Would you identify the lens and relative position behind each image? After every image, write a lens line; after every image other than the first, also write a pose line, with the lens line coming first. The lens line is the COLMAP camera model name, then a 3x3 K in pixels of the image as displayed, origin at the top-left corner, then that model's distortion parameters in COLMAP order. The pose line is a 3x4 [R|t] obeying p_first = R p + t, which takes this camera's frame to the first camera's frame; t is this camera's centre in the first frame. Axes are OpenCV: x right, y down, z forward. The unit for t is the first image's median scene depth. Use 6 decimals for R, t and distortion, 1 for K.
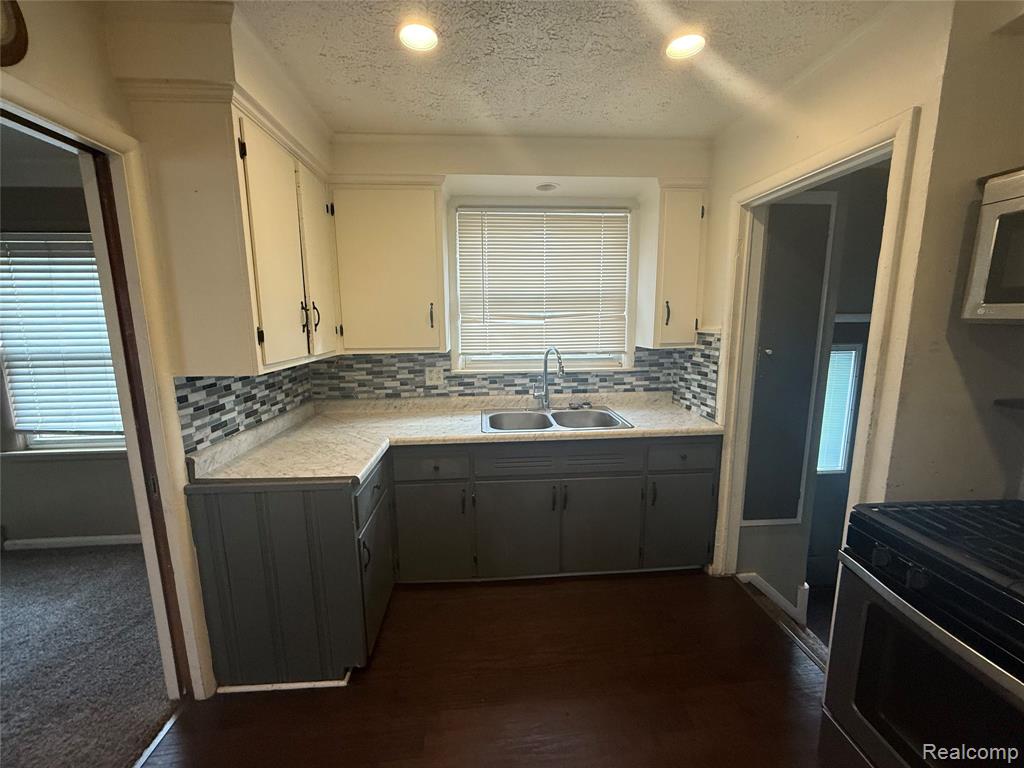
lens RADIAL K [[410.9, 0, 512.2], [0, 410.9, 382.1], [0, 0, 1]] dist [-0.001428, -0.000093]
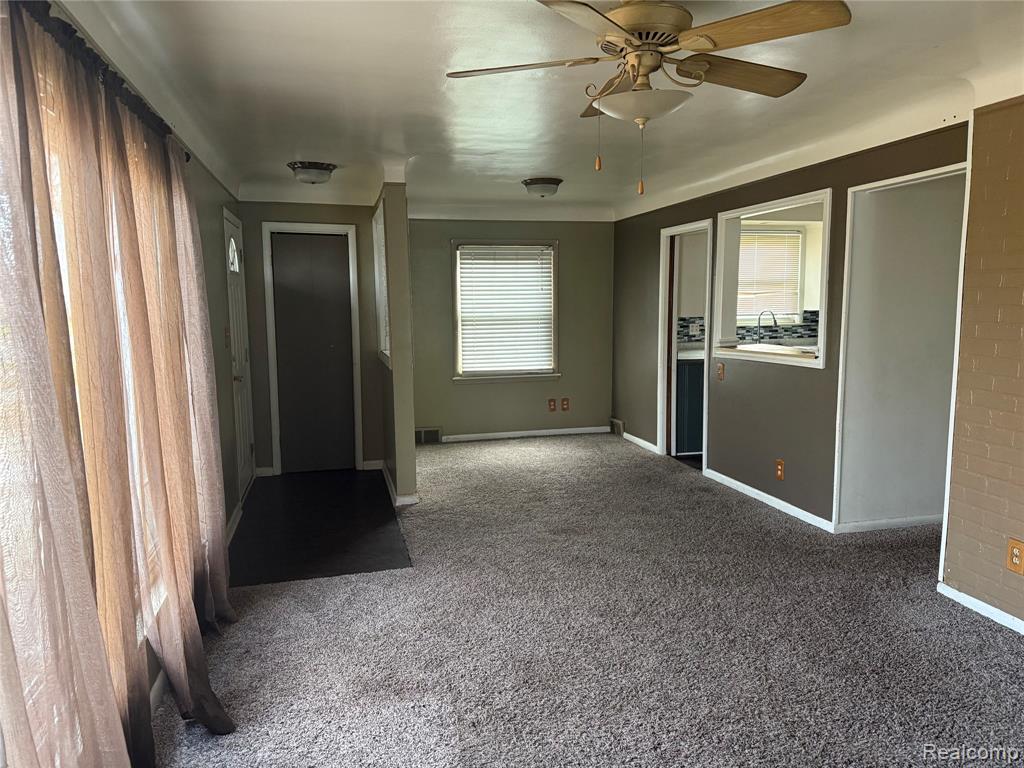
lens RADIAL K [[713.8, 0, 512.0], [0, 713.8, 387.6], [0, 0, 1]] dist [0.002704, 0.000300]
pose [[0.985275, -0.027150, 0.168809, -1.398099], [0.034497, 0.998574, -0.040745, 0.311290], [-0.167462, 0.045969, 0.984806, -1.694118]]
